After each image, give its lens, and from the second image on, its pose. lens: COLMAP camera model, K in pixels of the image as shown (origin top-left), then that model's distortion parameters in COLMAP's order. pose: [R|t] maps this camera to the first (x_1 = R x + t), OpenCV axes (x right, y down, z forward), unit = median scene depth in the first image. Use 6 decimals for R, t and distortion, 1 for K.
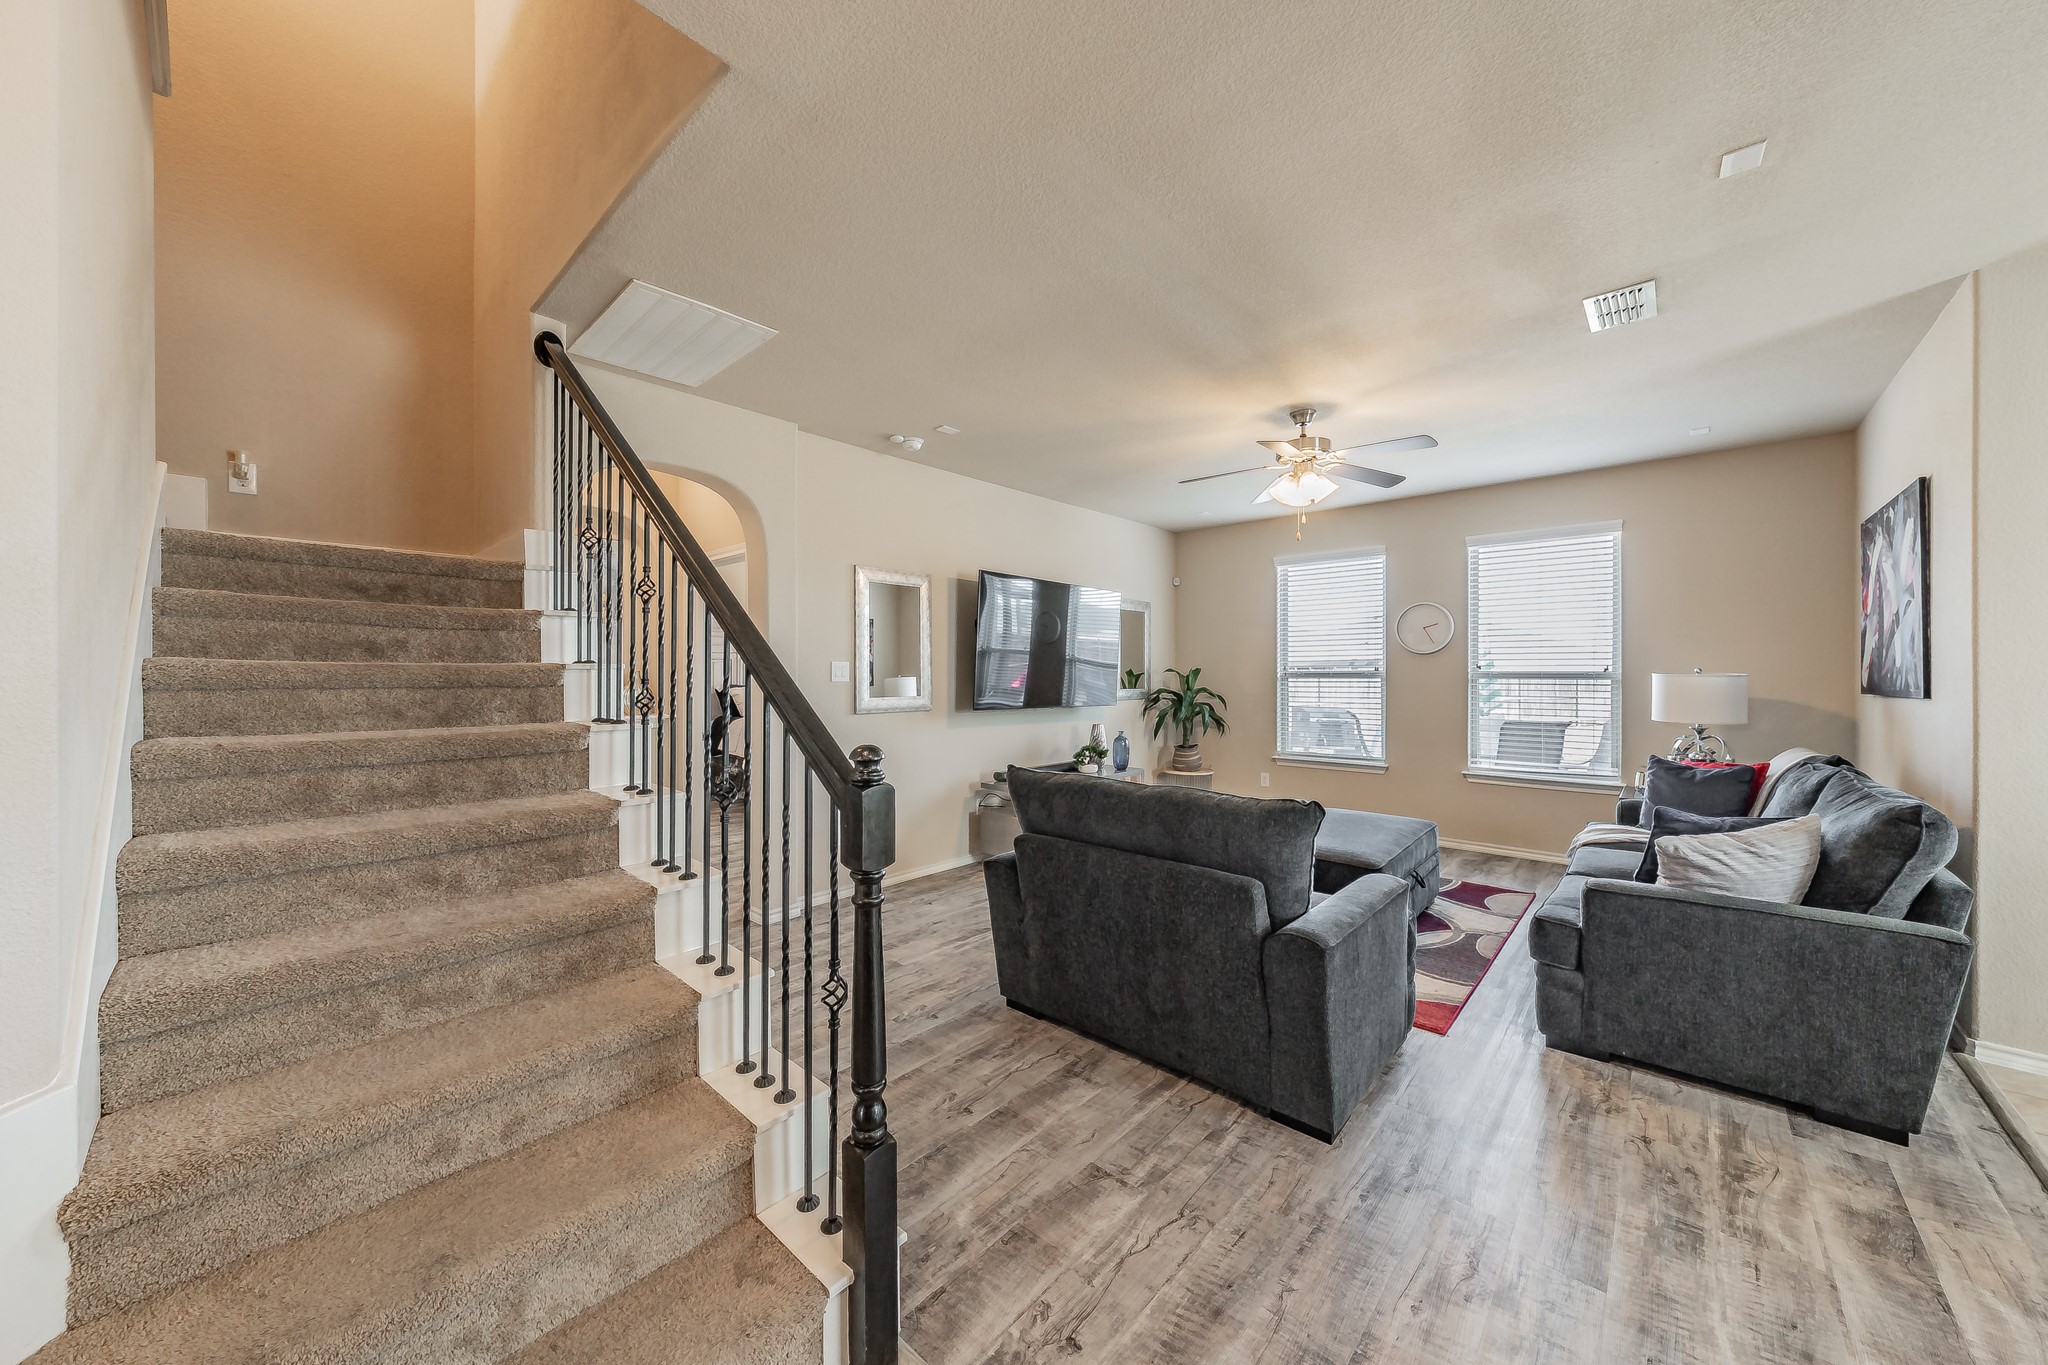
lens RADIAL K [[691.6, 0, 1020.8], [0, 691.6, 667.4], [0, 0, 1]] dist [-0.001197, -0.000127]
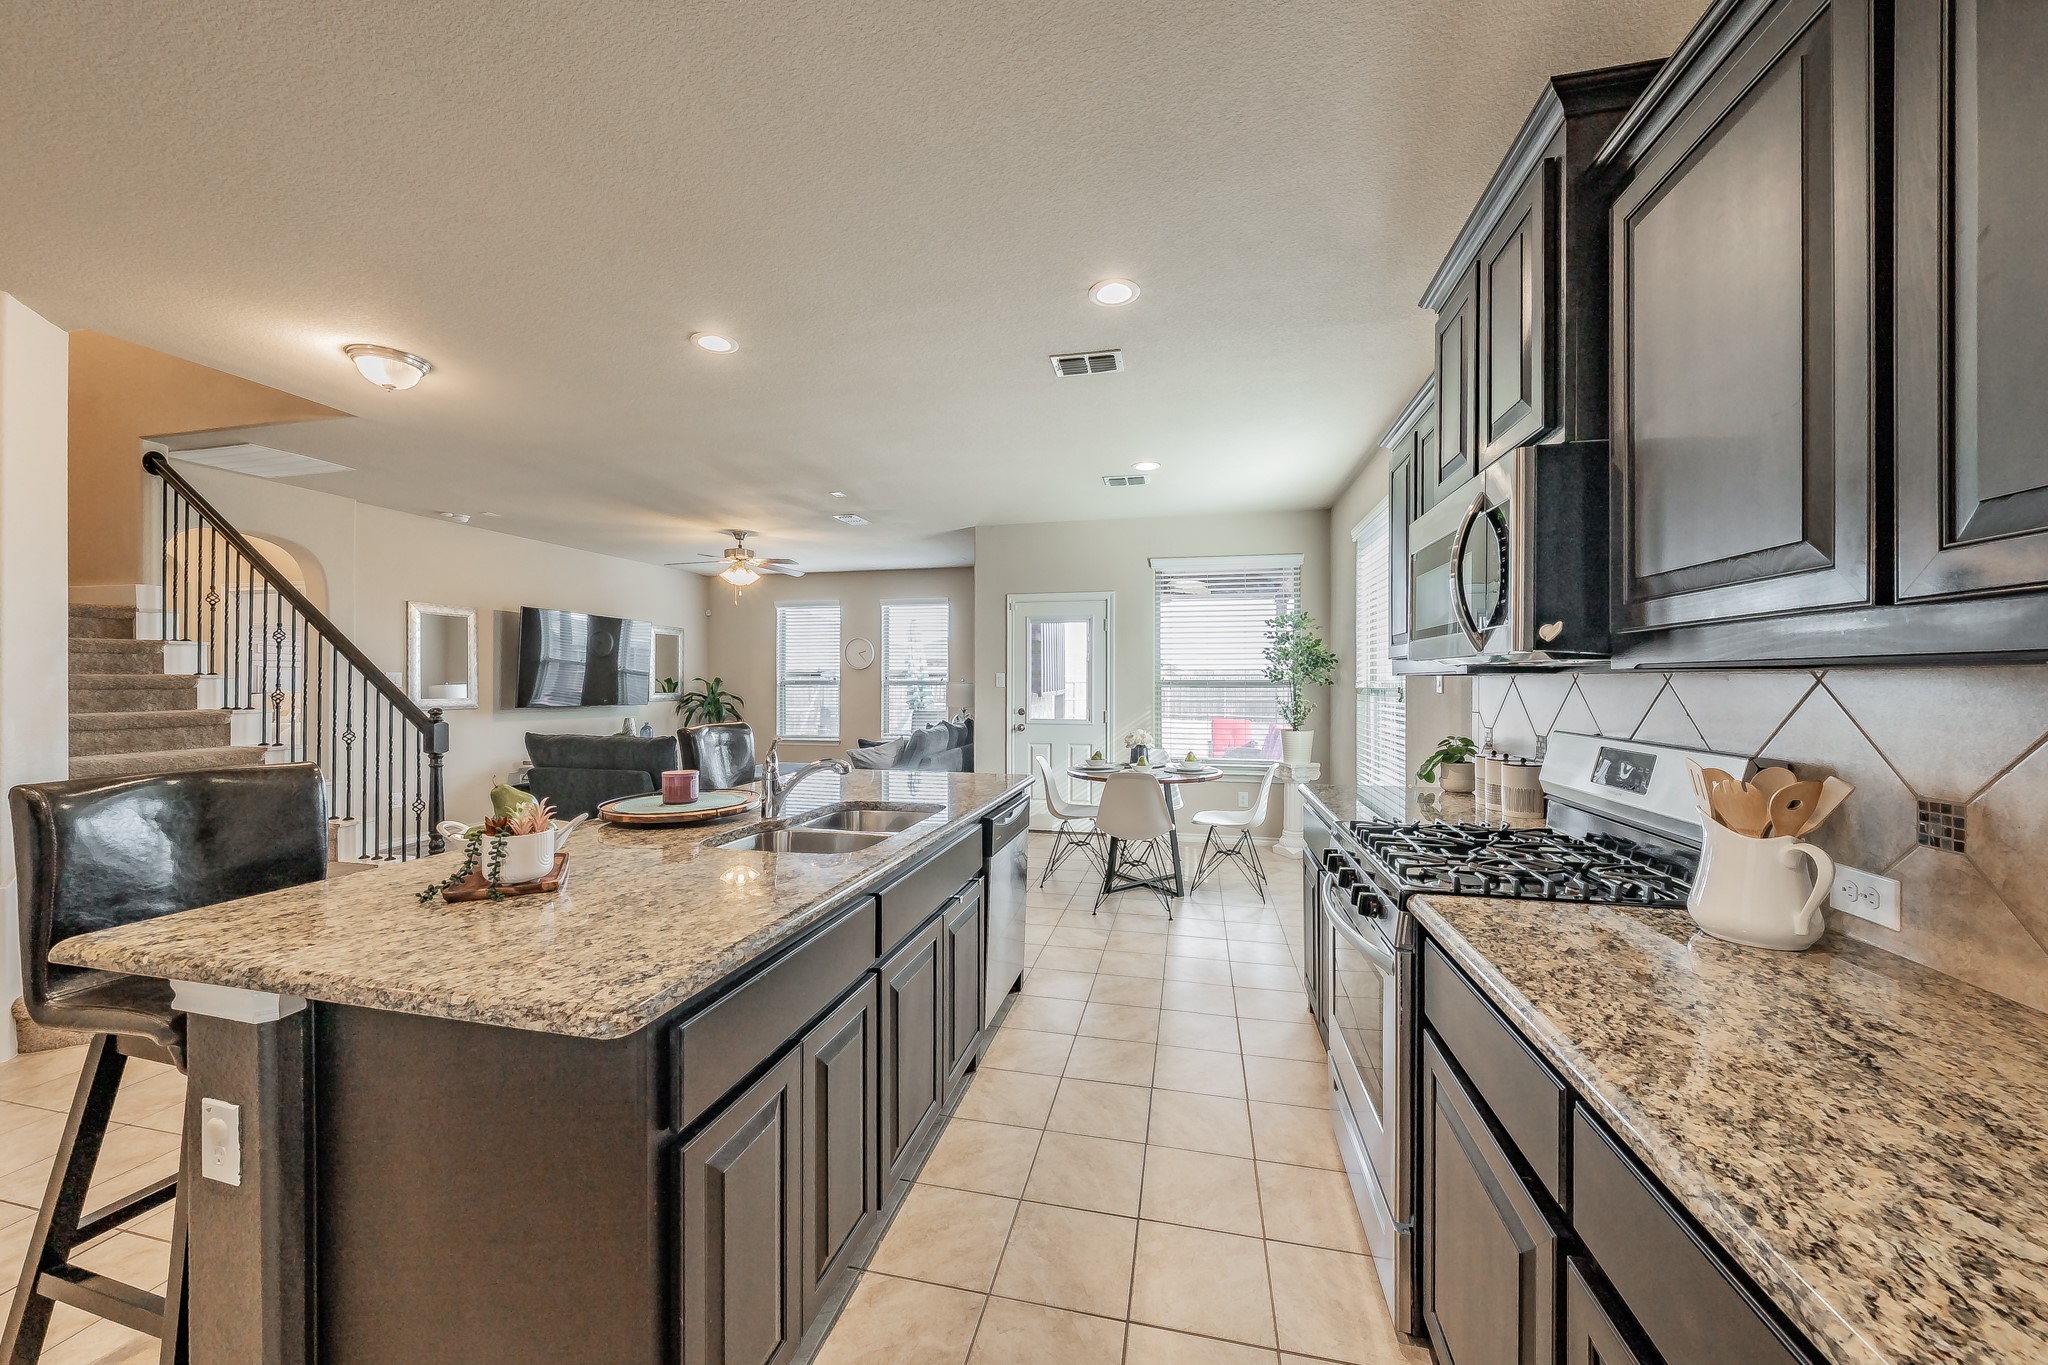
lens RADIAL K [[703.1, 0, 1024.0], [0, 703.1, 682.5], [0, 0, 1]] dist [-0.009621, -0.000079]
pose [[0.869317, 0.001650, 0.494252, 0.142736], [-0.006772, 0.999940, 0.008574, -0.008987], [-0.494208, -0.010800, 0.869276, -0.835197]]
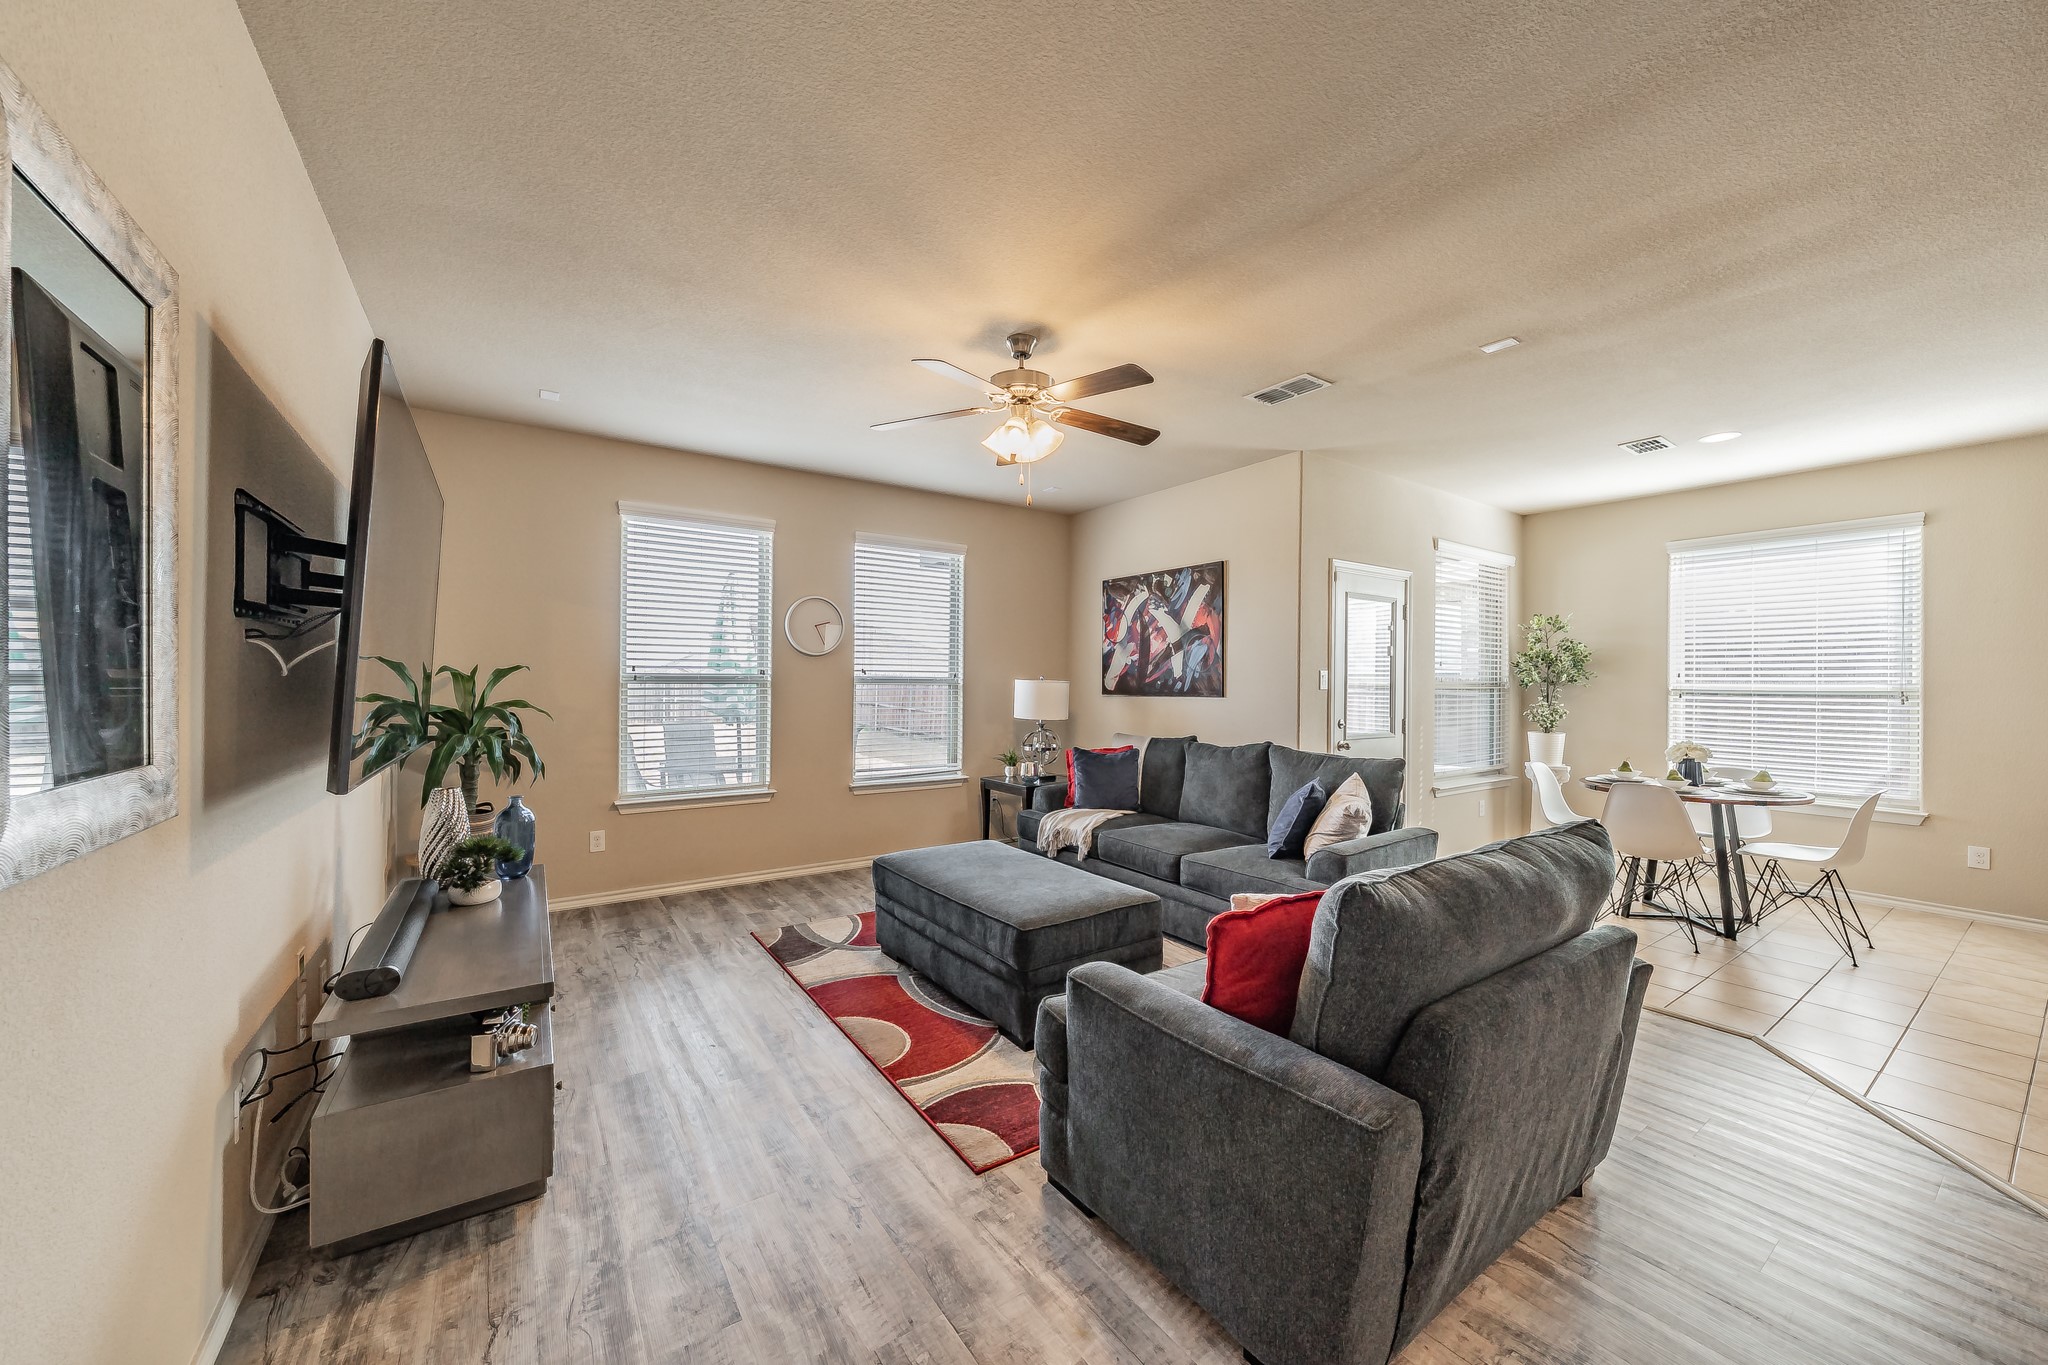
lens RADIAL K [[742.2, 0, 1024.0], [0, 742.2, 682.5], [0, 0, 1]] dist [0.017275, 0.000035]
pose [[0.228656, -0.003323, 0.973502, -0.382416], [-0.010151, 0.999932, 0.005797, 0.004811], [-0.973454, -0.011207, 0.228607, 0.776436]]
